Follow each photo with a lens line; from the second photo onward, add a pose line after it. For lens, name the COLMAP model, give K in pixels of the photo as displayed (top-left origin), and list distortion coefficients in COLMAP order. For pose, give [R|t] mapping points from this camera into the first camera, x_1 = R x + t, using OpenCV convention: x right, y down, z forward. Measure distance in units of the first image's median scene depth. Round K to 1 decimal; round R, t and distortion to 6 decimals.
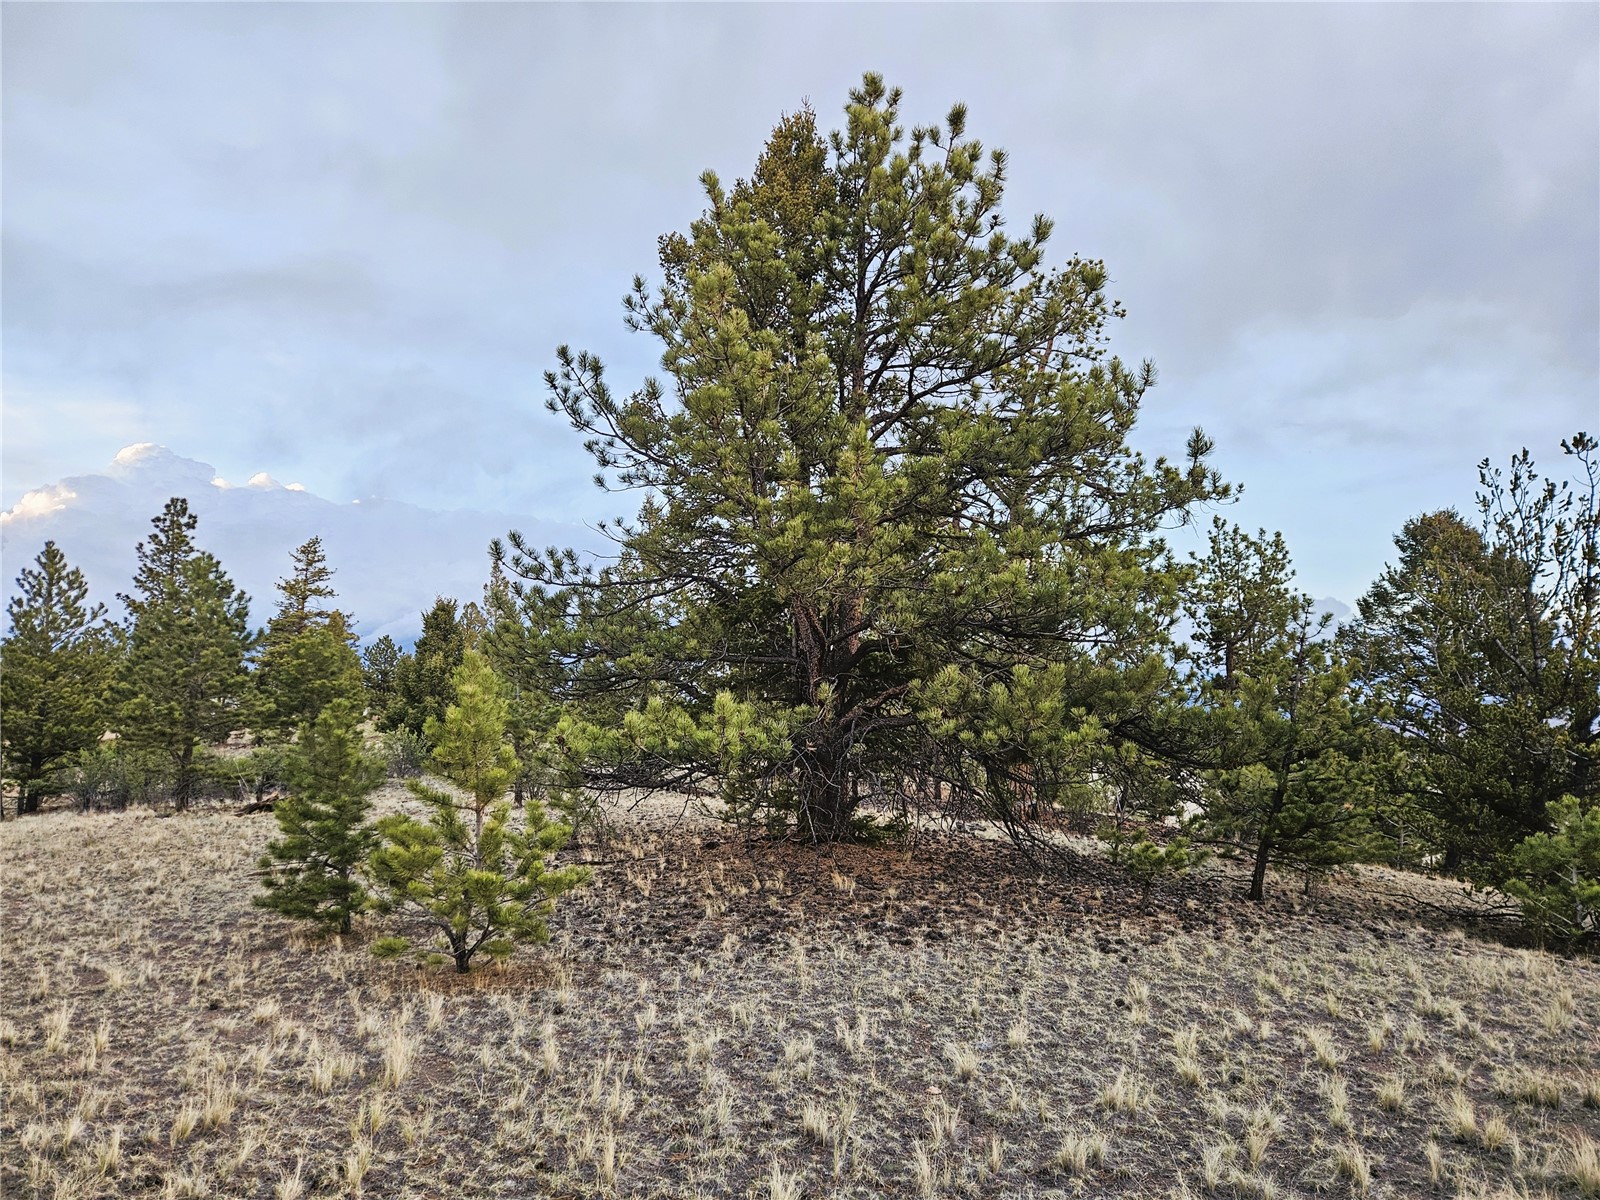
lens RADIAL K [[1058.6, 0, 806.4], [0, 1058.6, 602.4], [0, 0, 1]] dist [0.083078, -0.062476]
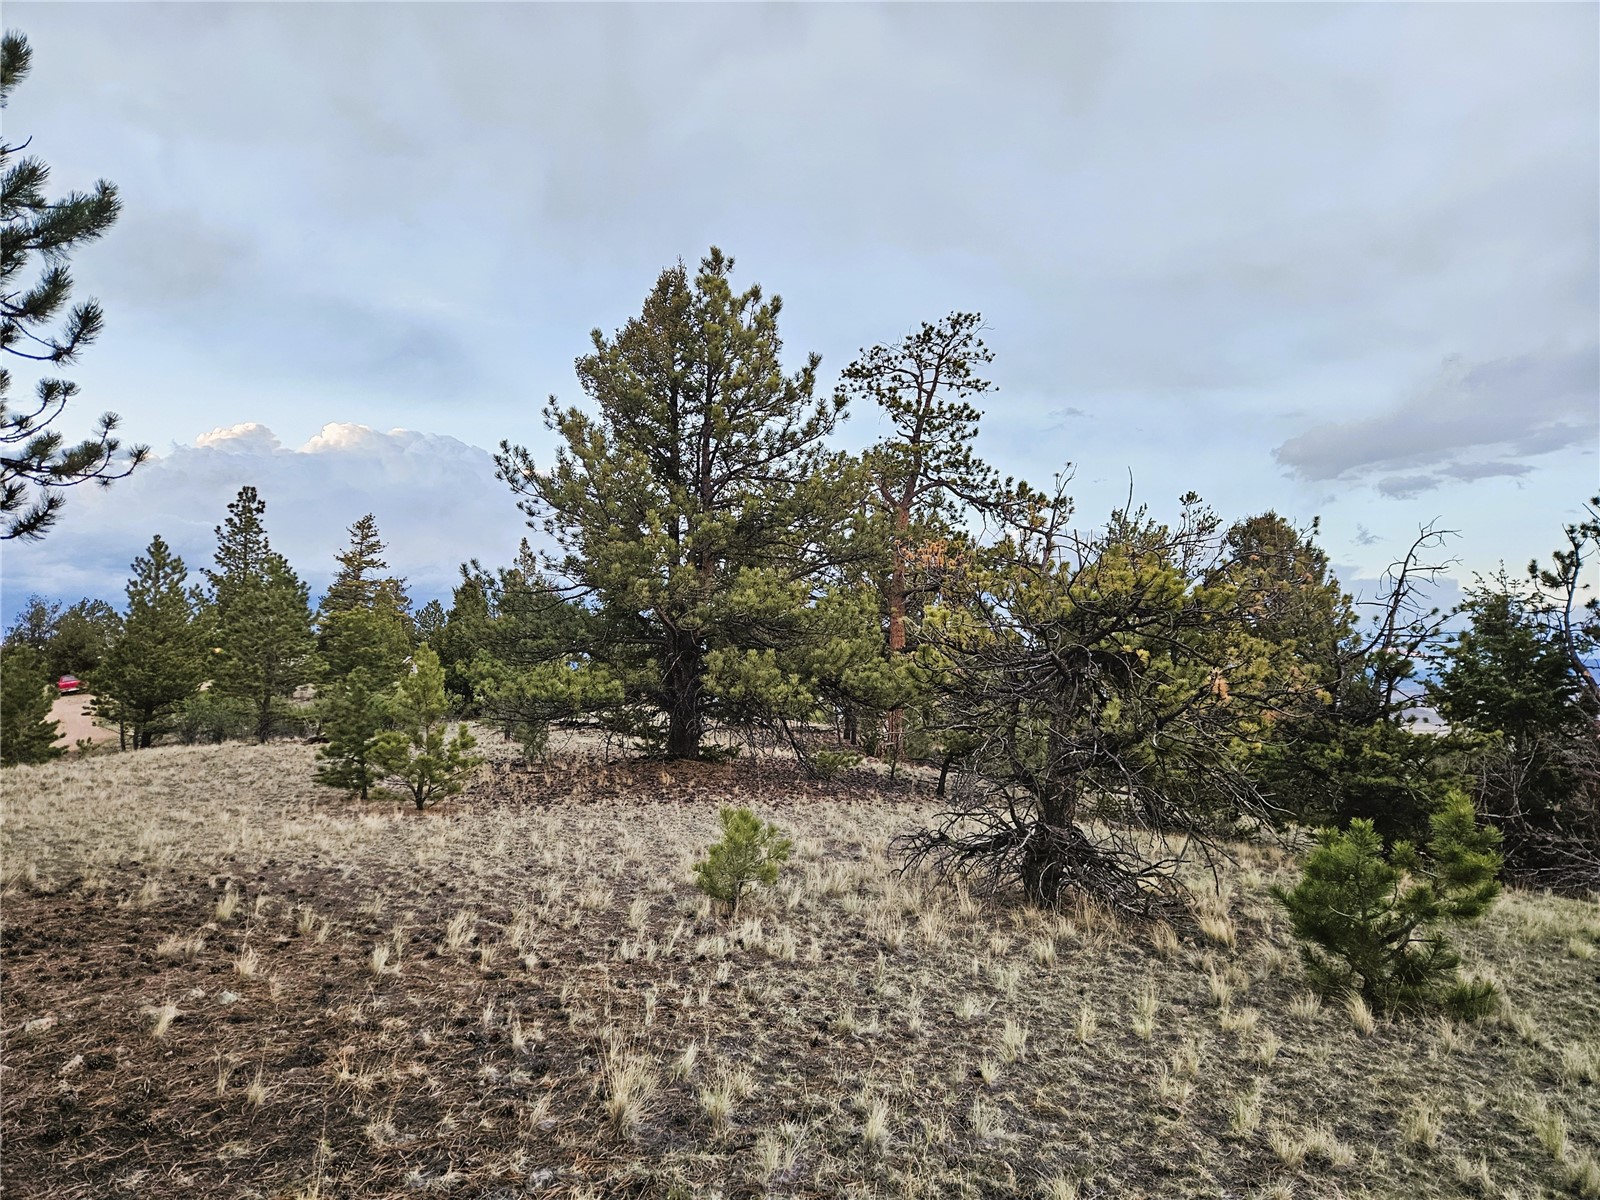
lens RADIAL K [[1058.6, 0, 804.9], [0, 1058.6, 603.4], [0, 0, 1]] dist [0.083078, -0.062476]
pose [[0.998906, 0.005163, -0.046474, 0.167599], [-0.003440, 0.999306, 0.037087, -0.036159], [0.046633, -0.036887, 0.998231, -0.319482]]
